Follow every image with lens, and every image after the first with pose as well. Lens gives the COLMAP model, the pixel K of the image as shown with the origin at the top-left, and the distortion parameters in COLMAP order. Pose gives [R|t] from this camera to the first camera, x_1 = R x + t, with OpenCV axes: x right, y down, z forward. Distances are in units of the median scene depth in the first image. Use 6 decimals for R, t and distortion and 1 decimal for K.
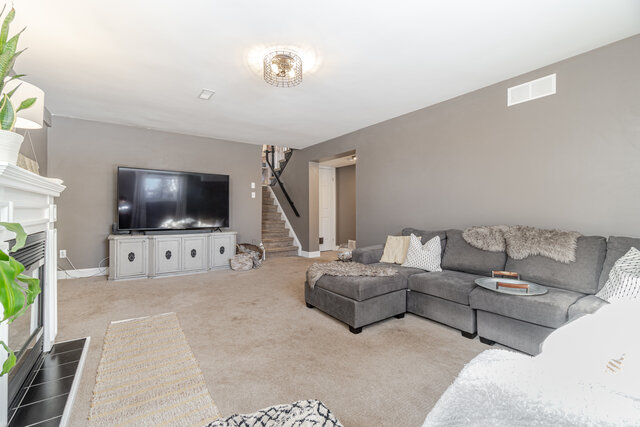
lens RADIAL K [[276.7, 0, 321.2], [0, 276.7, 211.8], [0, 0, 1]] dist [0.003858, 0.000850]
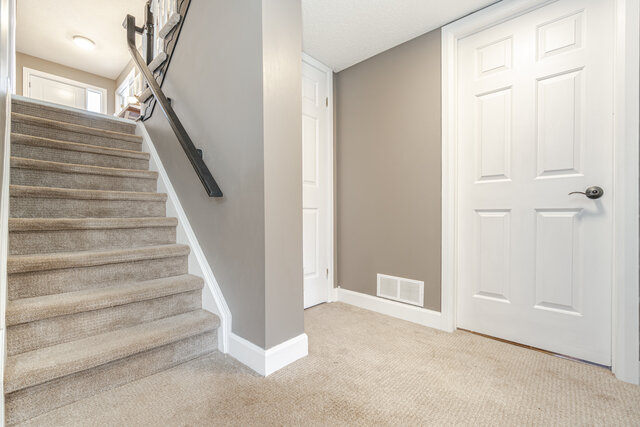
lens RADIAL K [[276.7, 0, 317.9], [0, 276.7, 215.3], [0, 0, 1]] dist [0.003858, 0.000850]
pose [[0.977295, -0.001361, 0.211880, -0.043379], [0.000773, 0.999996, 0.002859, 0.027739], [-0.211883, -0.002630, 0.977291, 0.657949]]
